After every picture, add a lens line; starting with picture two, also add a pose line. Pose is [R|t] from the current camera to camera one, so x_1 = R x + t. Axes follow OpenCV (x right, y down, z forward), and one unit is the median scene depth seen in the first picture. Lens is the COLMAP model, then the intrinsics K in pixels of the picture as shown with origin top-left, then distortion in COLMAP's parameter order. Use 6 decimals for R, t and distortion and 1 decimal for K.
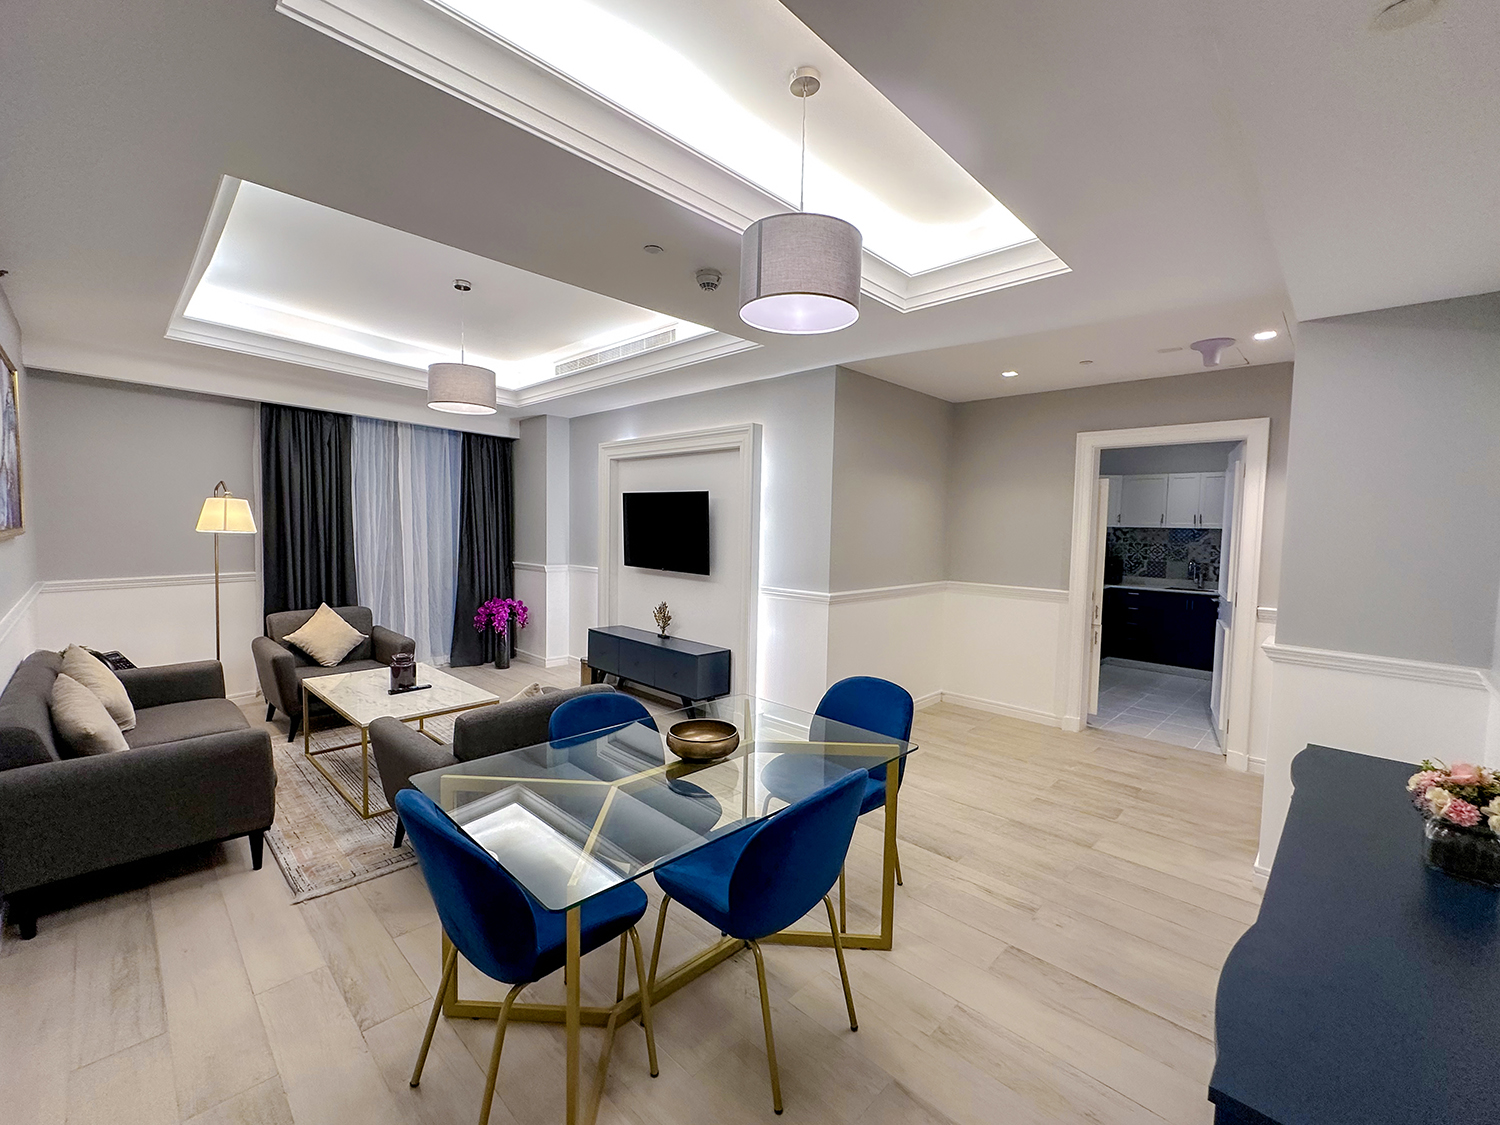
lens RADIAL K [[627.3, 0, 750.0], [0, 627.3, 562.5], [0, 0, 1]] dist [-0.000149, 0.000000]
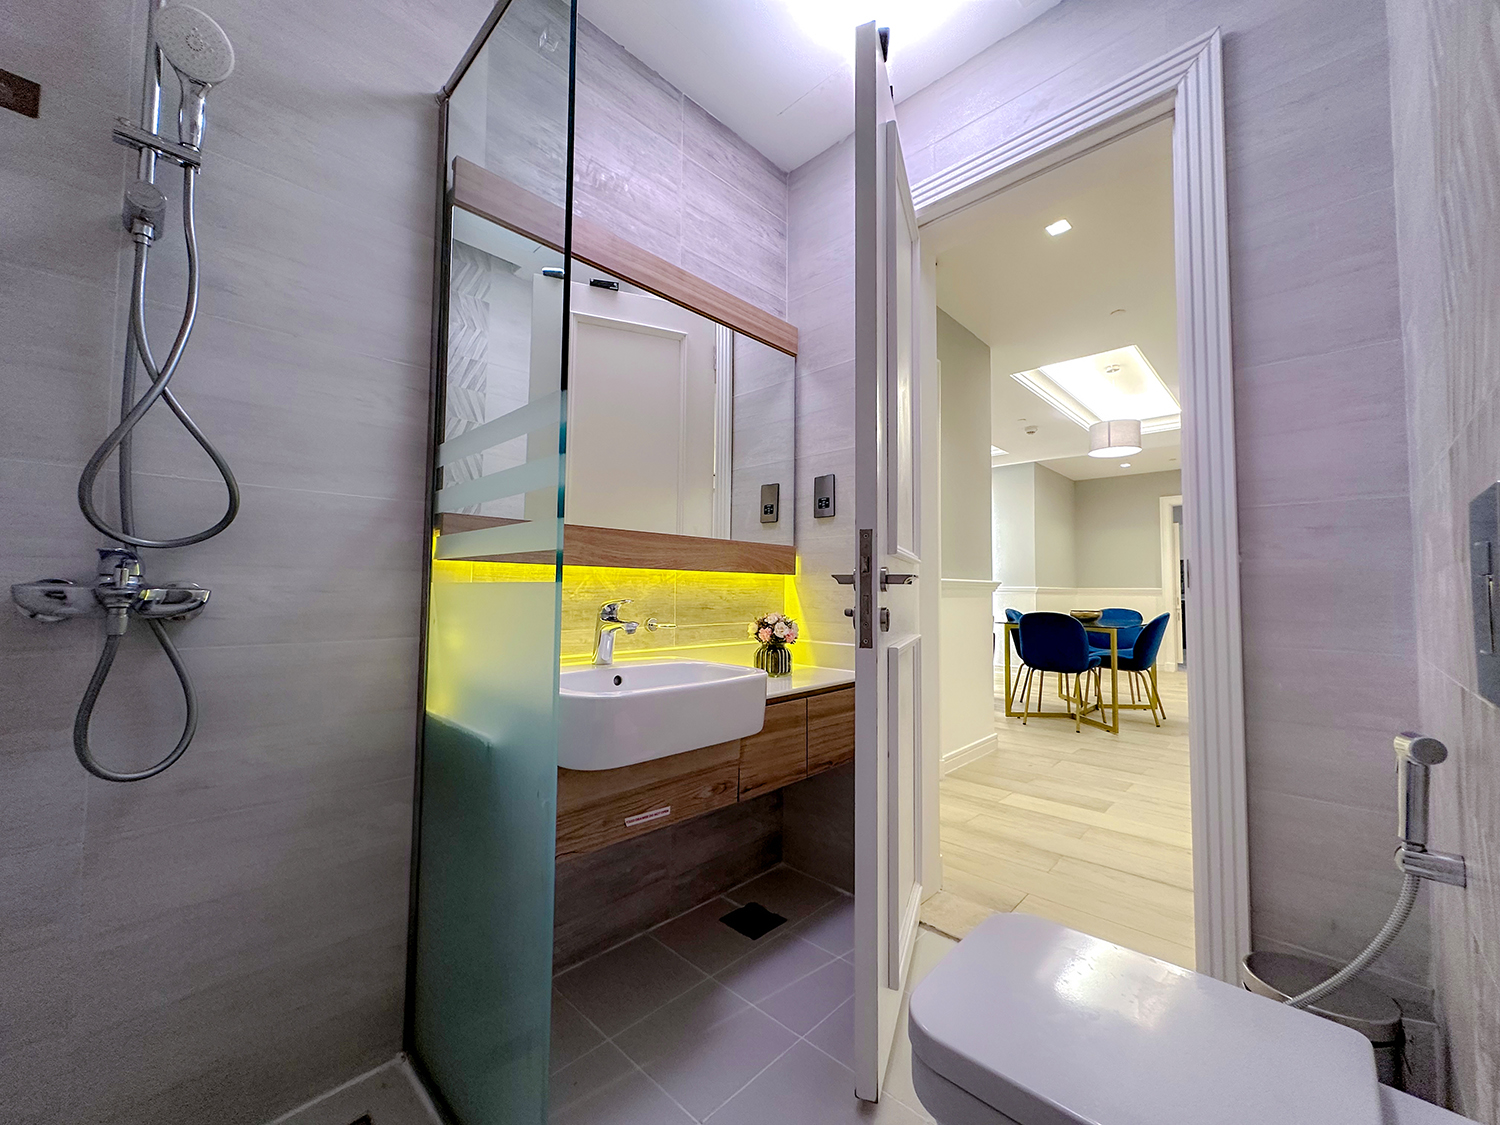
lens RADIAL K [[595.6, 0, 750.0], [0, 595.6, 562.5], [0, 0, 1]] dist [-0.000679, 0.000197]
pose [[0.999860, -0.014897, 0.007585, -0.612660], [0.015645, 0.993730, -0.110708, 0.134680], [-0.005888, 0.110811, 0.993824, -0.594255]]
